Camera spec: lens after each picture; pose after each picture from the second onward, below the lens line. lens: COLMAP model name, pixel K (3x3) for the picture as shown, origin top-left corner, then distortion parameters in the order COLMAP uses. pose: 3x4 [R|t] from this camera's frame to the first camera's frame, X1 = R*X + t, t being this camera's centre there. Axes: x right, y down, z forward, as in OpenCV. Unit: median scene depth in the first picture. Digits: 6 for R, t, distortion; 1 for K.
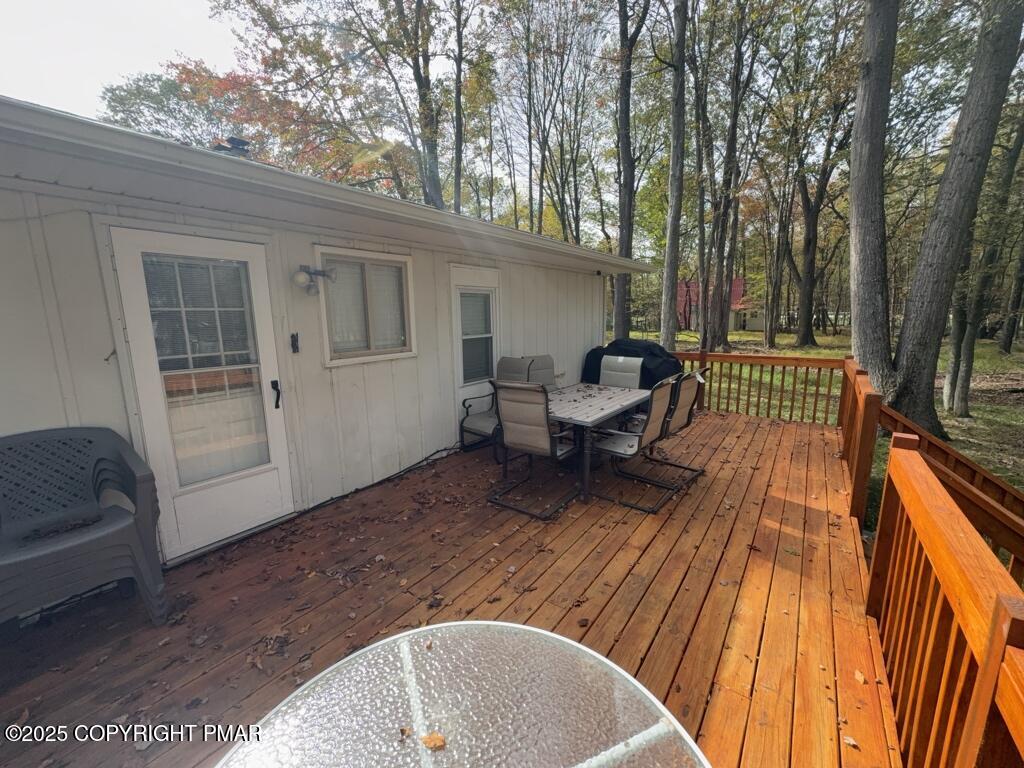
lens RADIAL K [[405.2, 0, 513.0], [0, 405.2, 382.4], [0, 0, 1]] dist [-0.001039, 0.000074]
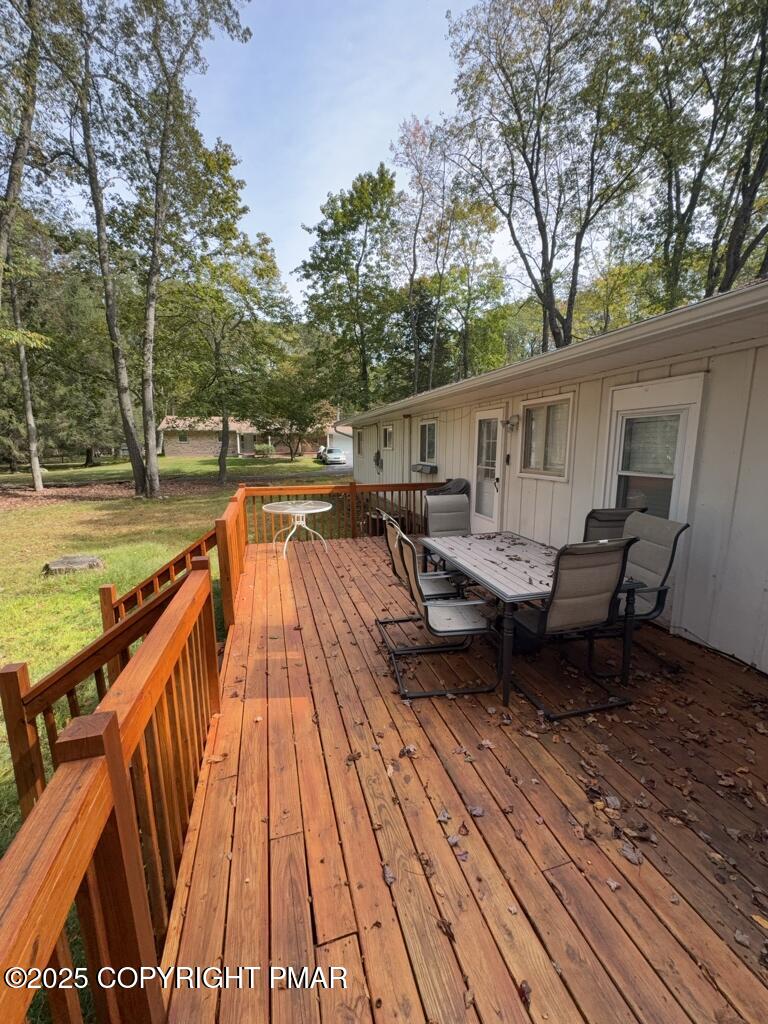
lens RADIAL K [[405.2, 0, 384.0], [0, 405.2, 514.5], [0, 0, 1]] dist [-0.001039, 0.000074]
pose [[-0.609262, 0.155659, -0.777541, 1.197444], [-0.113844, 0.953216, 0.280033, -0.297452], [0.784754, 0.259132, -0.563037, 1.603950]]
